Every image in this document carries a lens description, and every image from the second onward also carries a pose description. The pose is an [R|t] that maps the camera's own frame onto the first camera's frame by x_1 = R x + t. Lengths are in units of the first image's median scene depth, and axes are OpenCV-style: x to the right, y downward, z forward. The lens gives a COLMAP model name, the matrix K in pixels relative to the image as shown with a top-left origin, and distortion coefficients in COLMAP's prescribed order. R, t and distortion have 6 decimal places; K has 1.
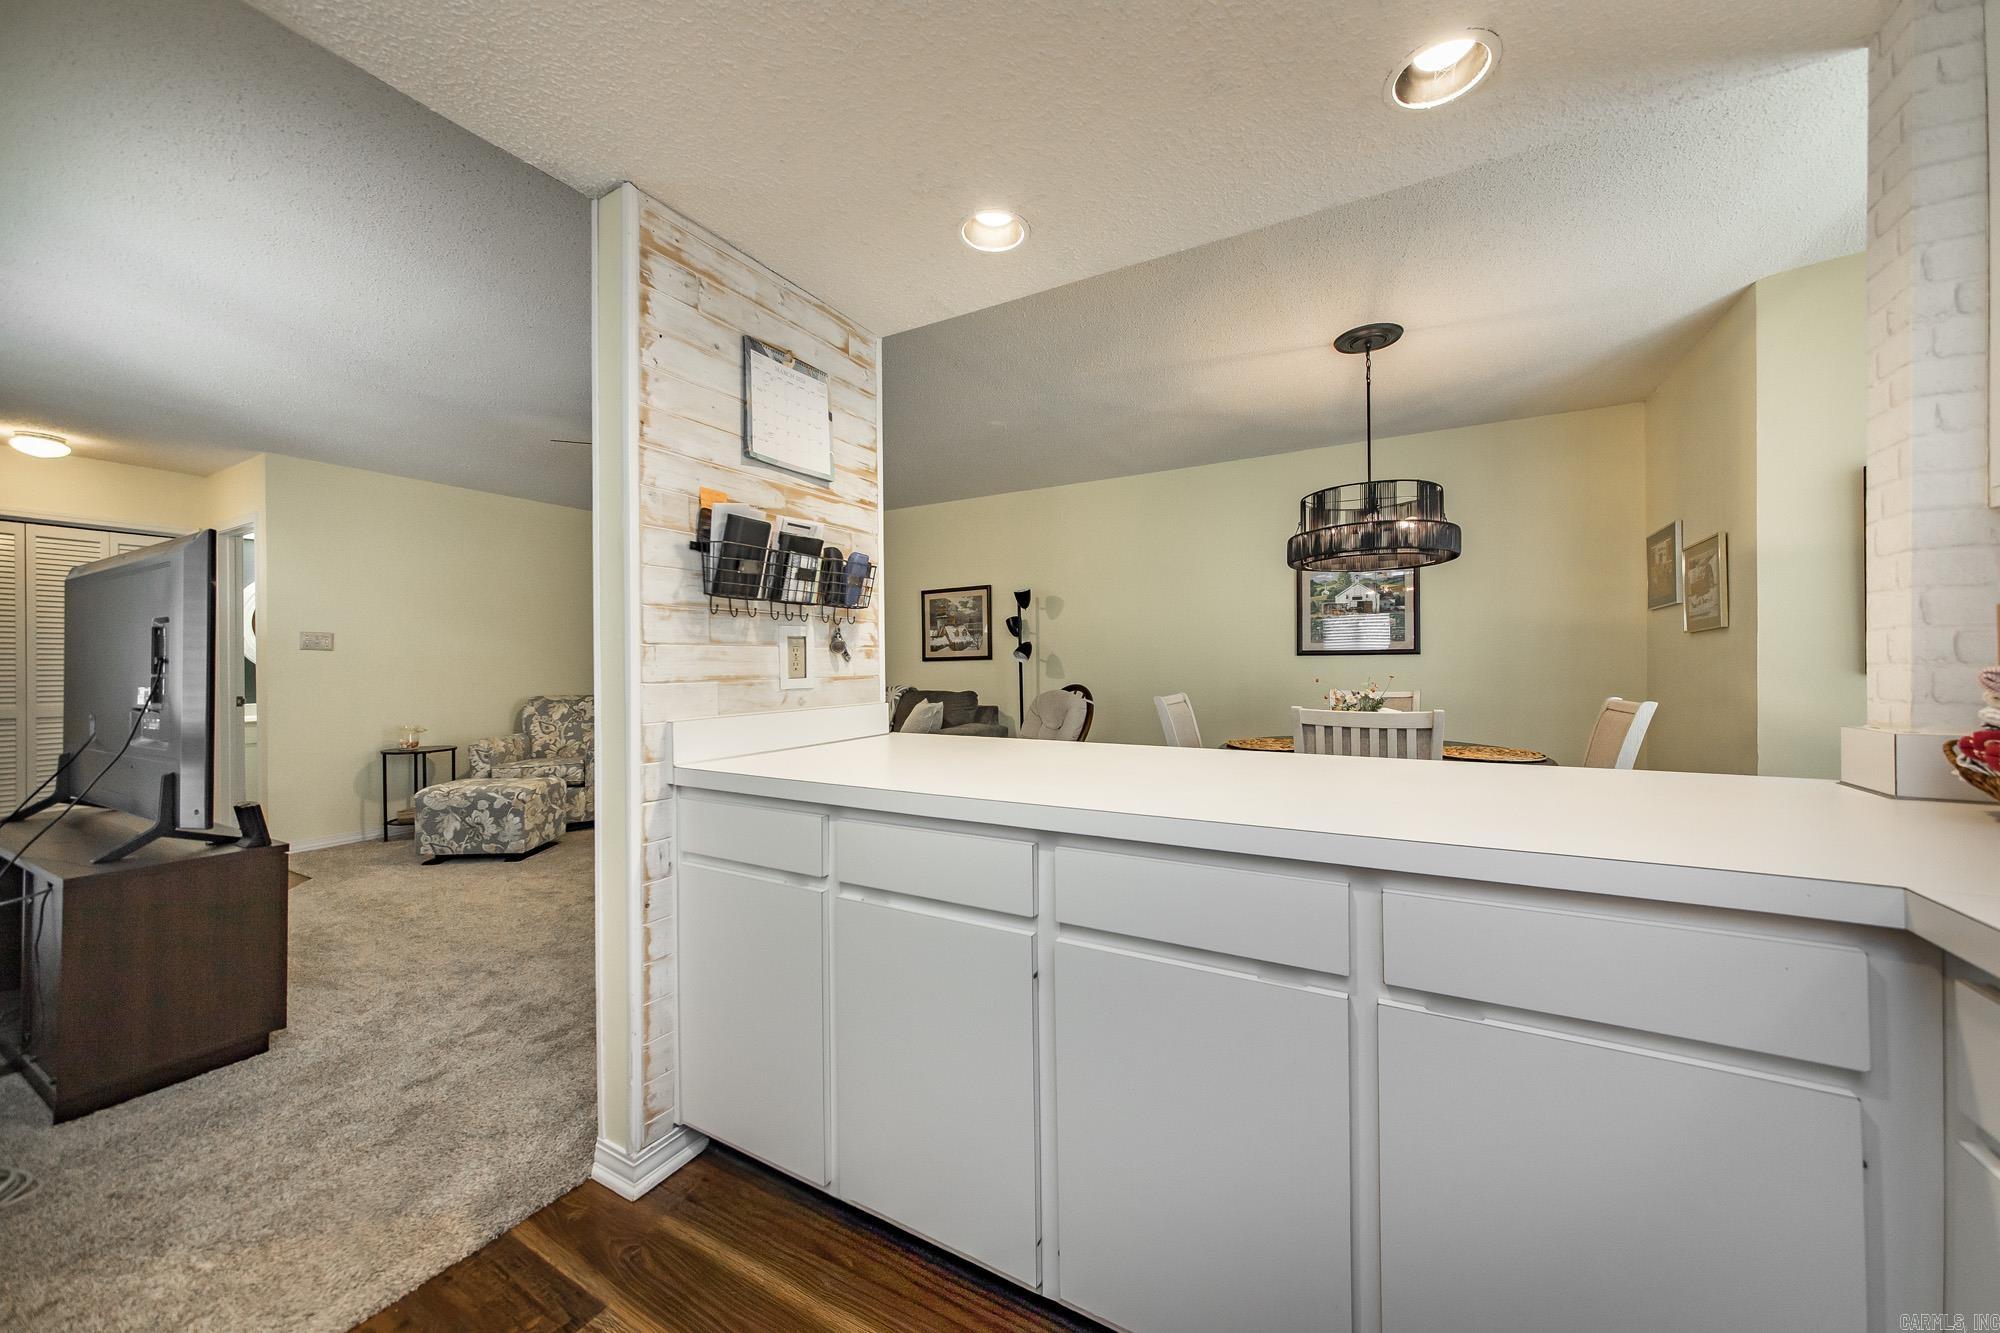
lens RADIAL K [[706.7, 0, 1000.0], [0, 706.7, 666.5], [0, 0, 1]] dist [-0.010471, 0.000006]
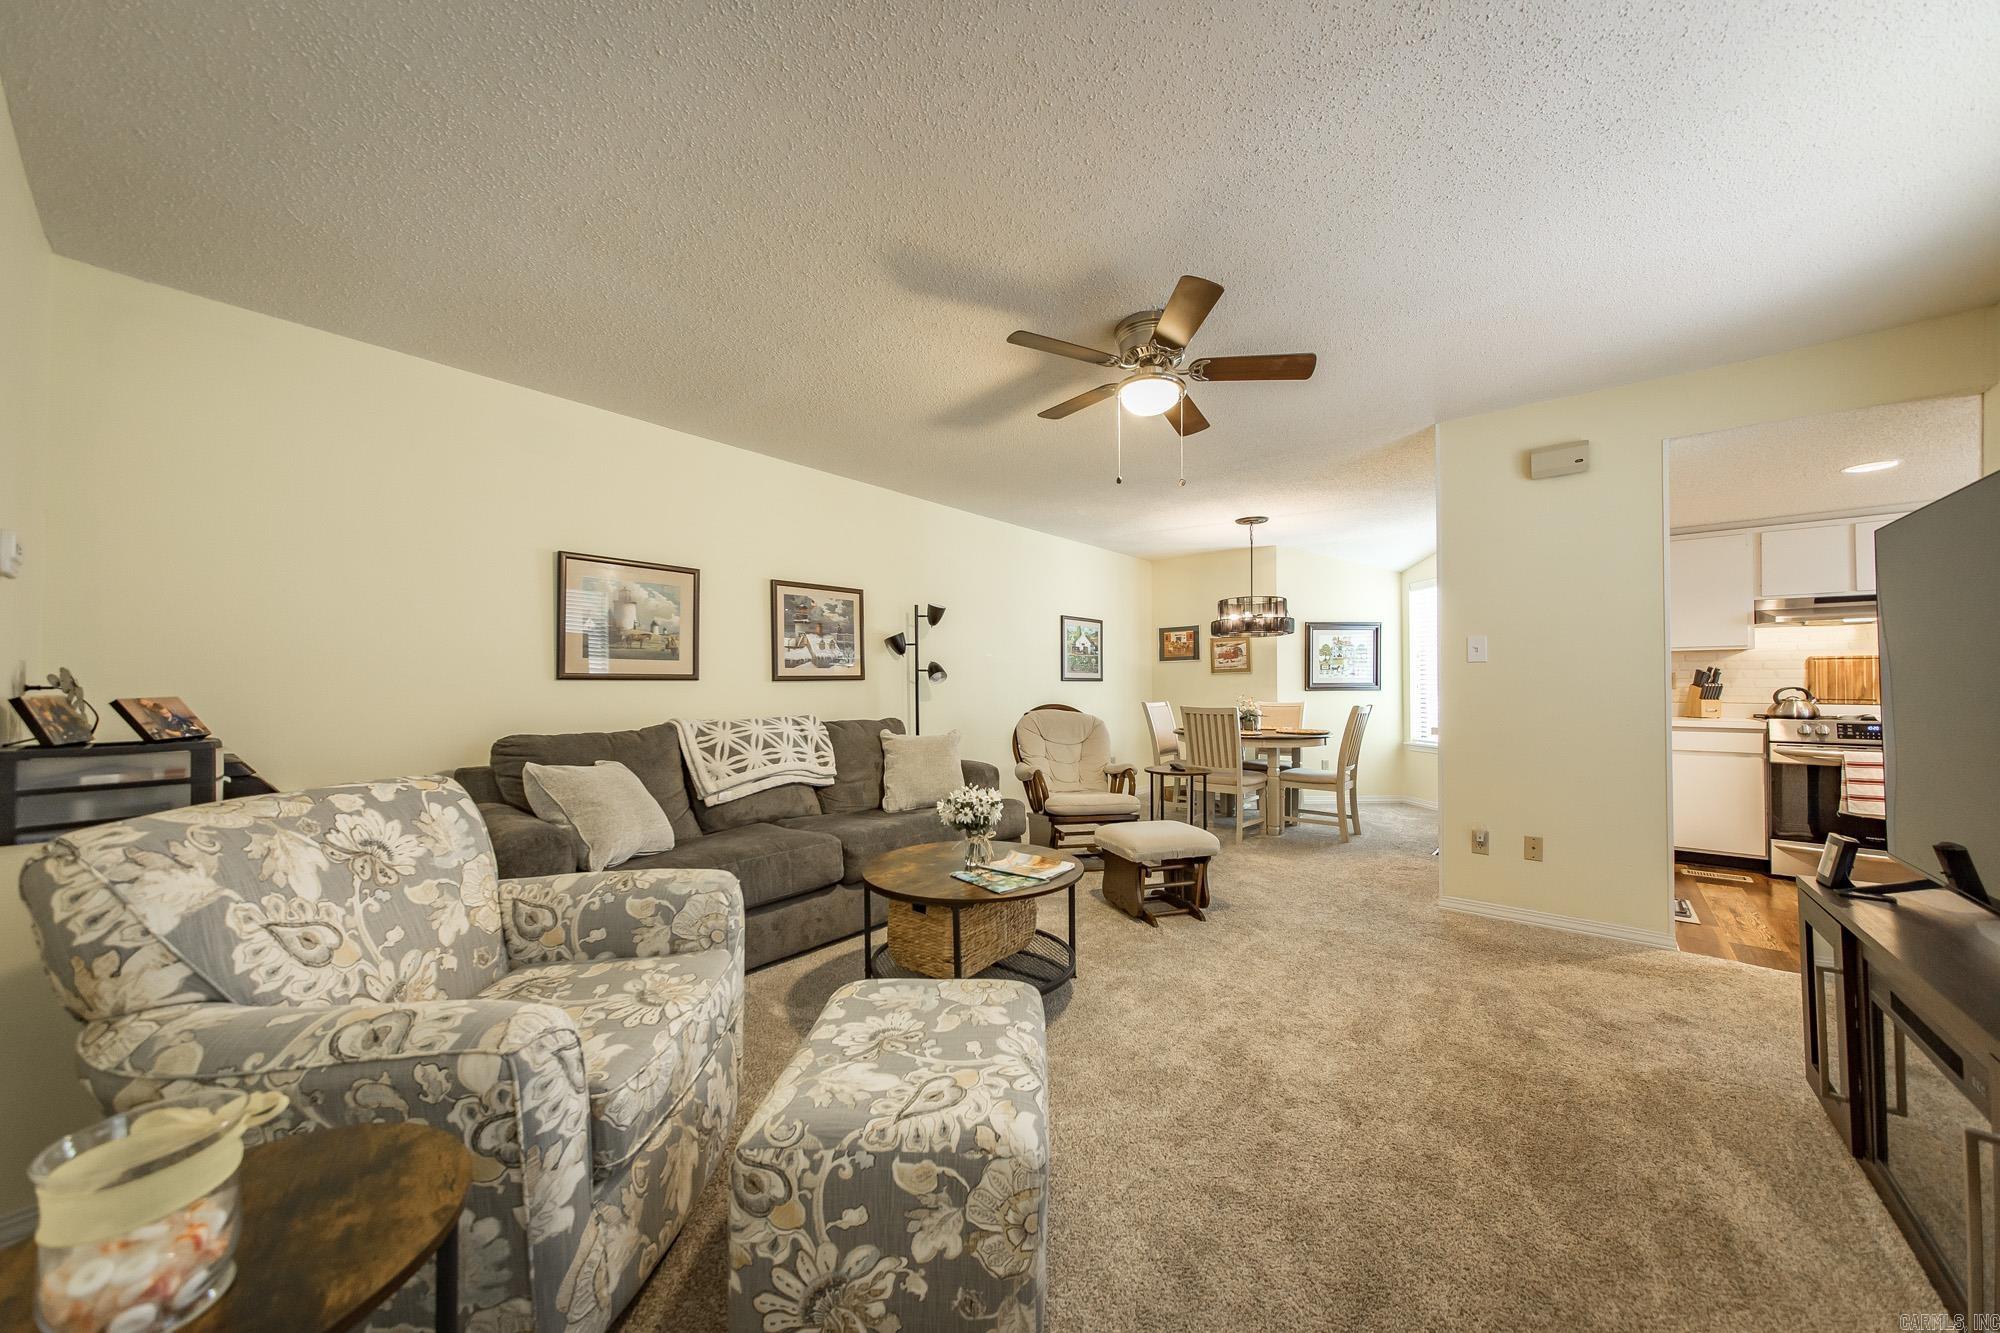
lens RADIAL K [[706.7, 0, 1000.0], [0, 706.7, 666.5], [0, 0, 1]] dist [-0.010471, 0.000006]
pose [[0.186654, 0.034807, 0.981809, -0.927884], [0.002504, 0.999352, -0.035904, 0.004863], [-0.982422, 0.009160, 0.186446, 0.807804]]
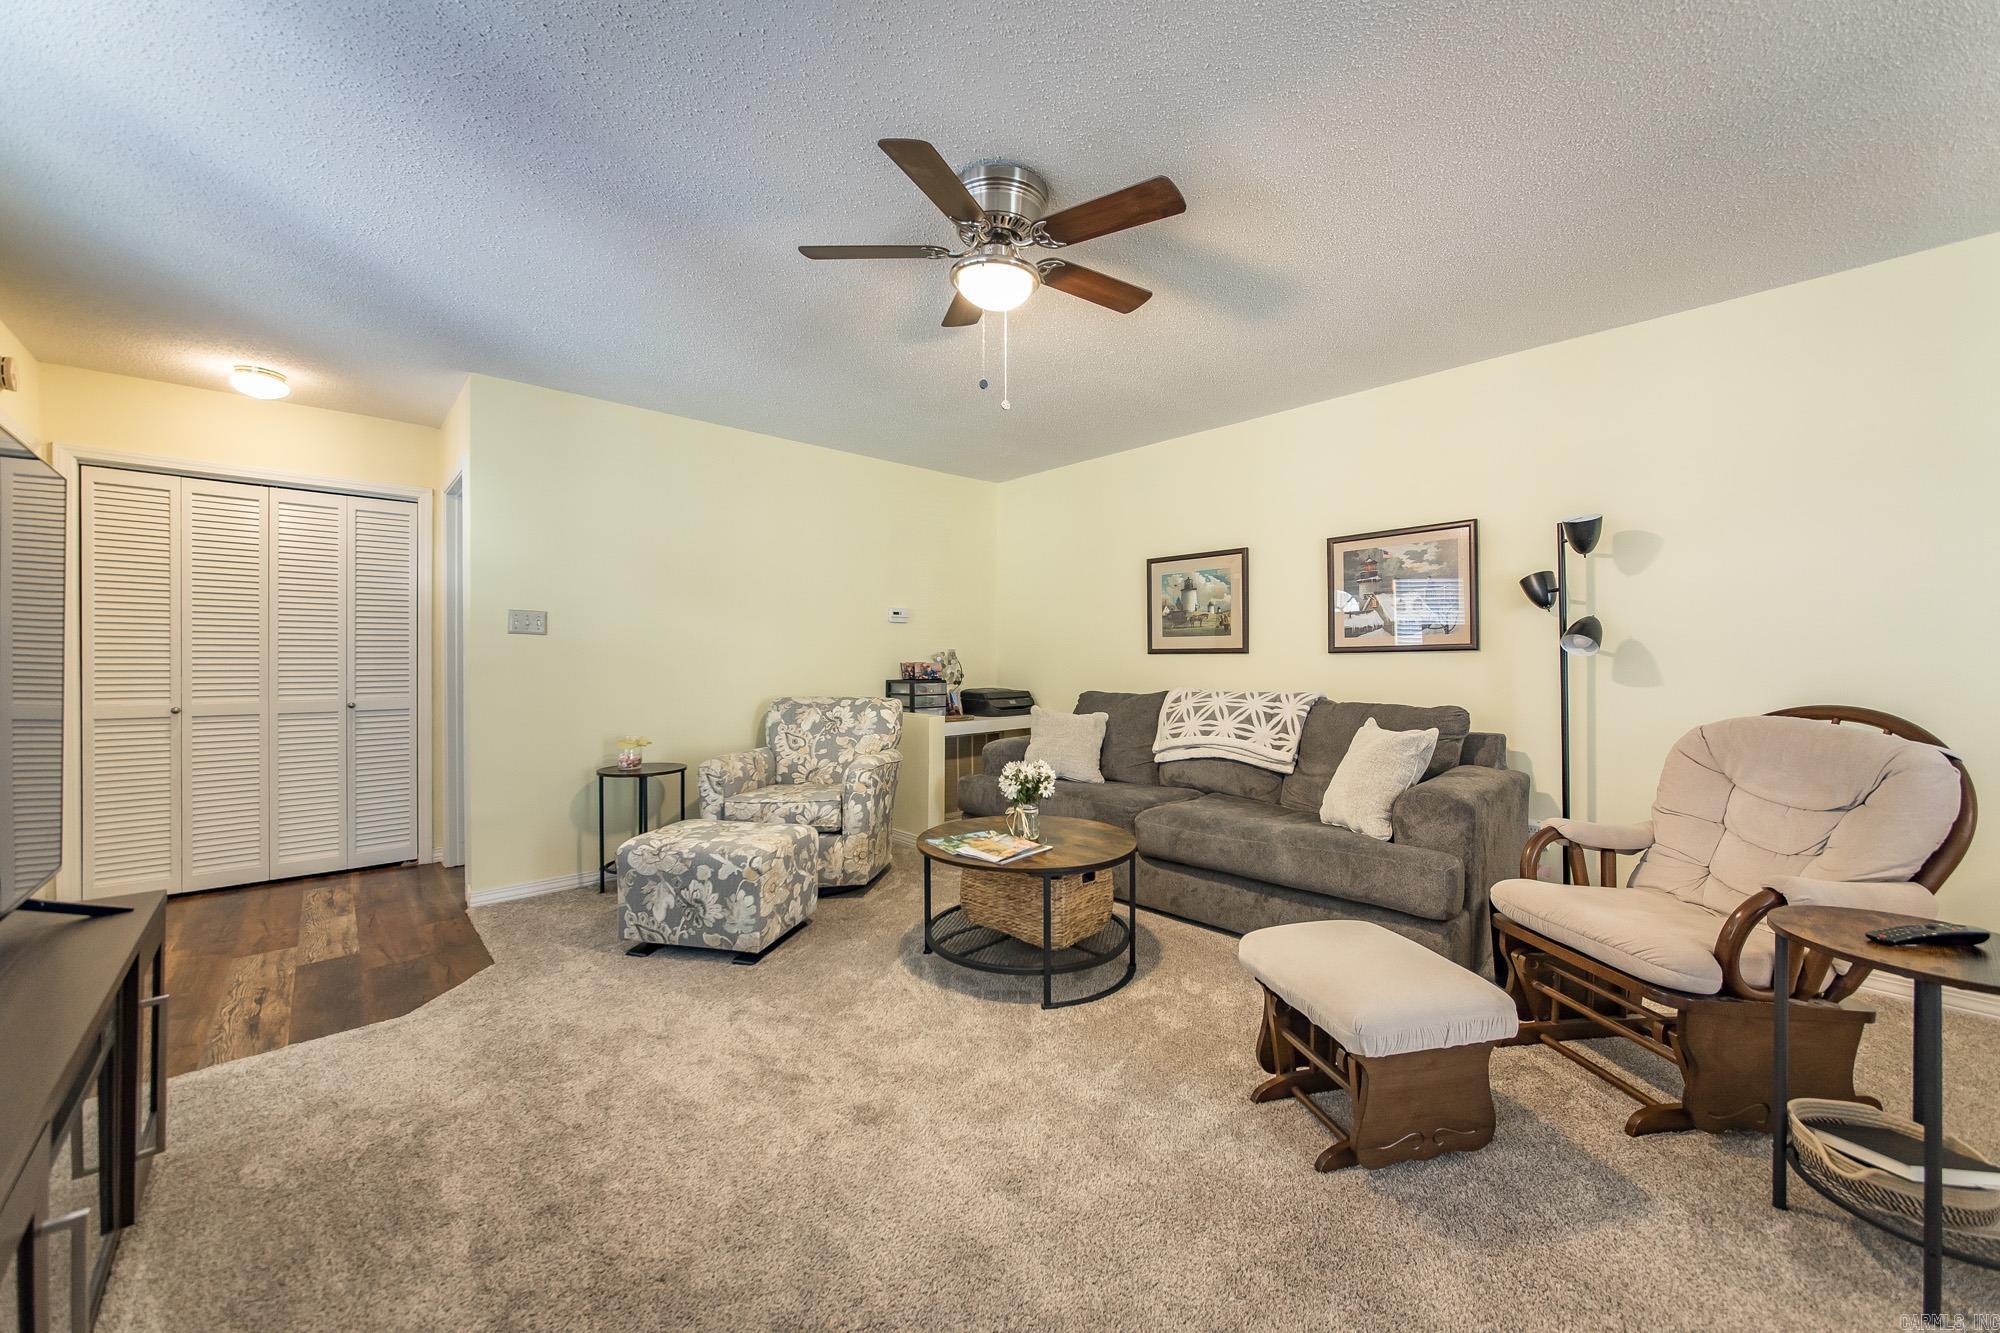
lens RADIAL K [[732.2, 0, 994.8], [0, 732.2, 664.0], [0, 0, 1]] dist [-0.013715, 0.002286]
pose [[0.951722, 0.009163, -0.306824, -0.236952], [-0.007444, 0.999949, 0.006772, 0.000034], [0.306871, -0.004161, 0.951742, 0.378100]]
